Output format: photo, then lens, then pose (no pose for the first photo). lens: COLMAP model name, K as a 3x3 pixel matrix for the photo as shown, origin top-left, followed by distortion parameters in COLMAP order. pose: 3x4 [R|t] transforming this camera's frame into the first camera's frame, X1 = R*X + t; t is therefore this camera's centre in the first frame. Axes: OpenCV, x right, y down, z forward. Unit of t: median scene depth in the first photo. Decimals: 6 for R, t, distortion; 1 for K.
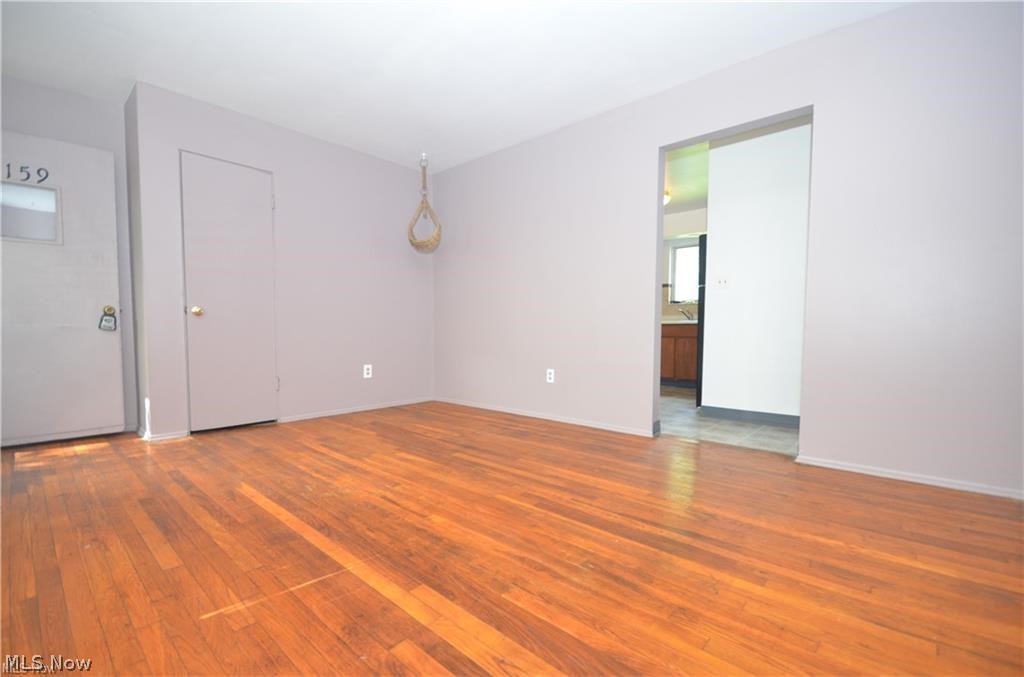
lens RADIAL K [[447.6, 0, 512.7], [0, 447.6, 354.3], [0, 0, 1]] dist [0.010808, -0.011042]
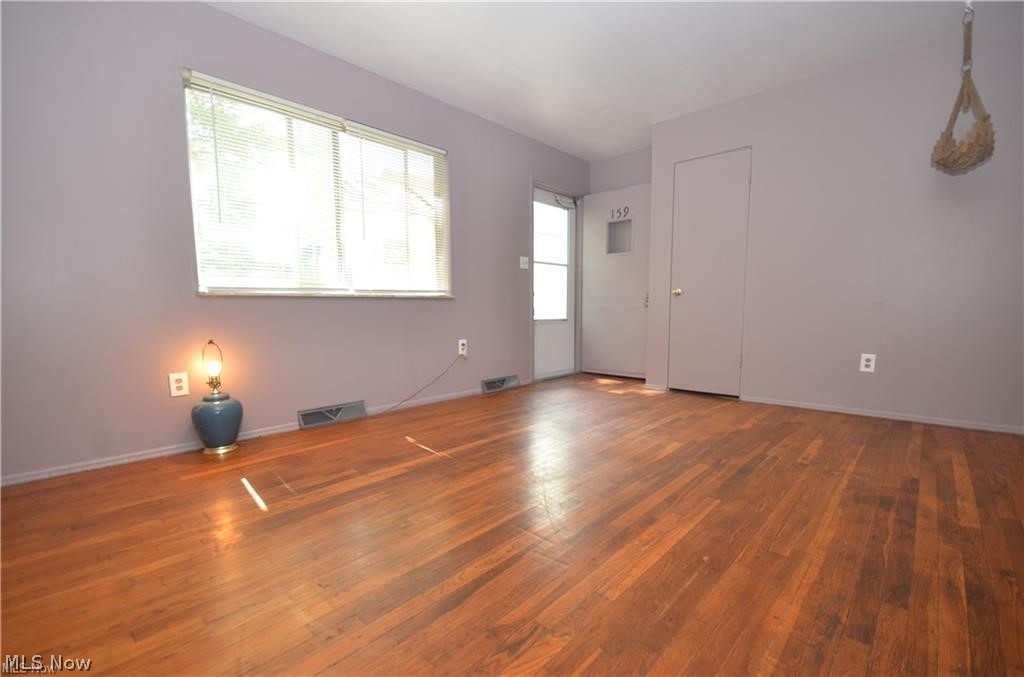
lens RADIAL K [[447.6, 0, 512.7], [0, 447.6, 354.3], [0, 0, 1]] dist [0.010808, -0.011042]
pose [[-0.019872, 0.100993, -0.994689, 0.630981], [-0.049698, 0.993555, 0.101871, -0.033697], [0.998567, 0.051459, -0.014725, 0.656238]]
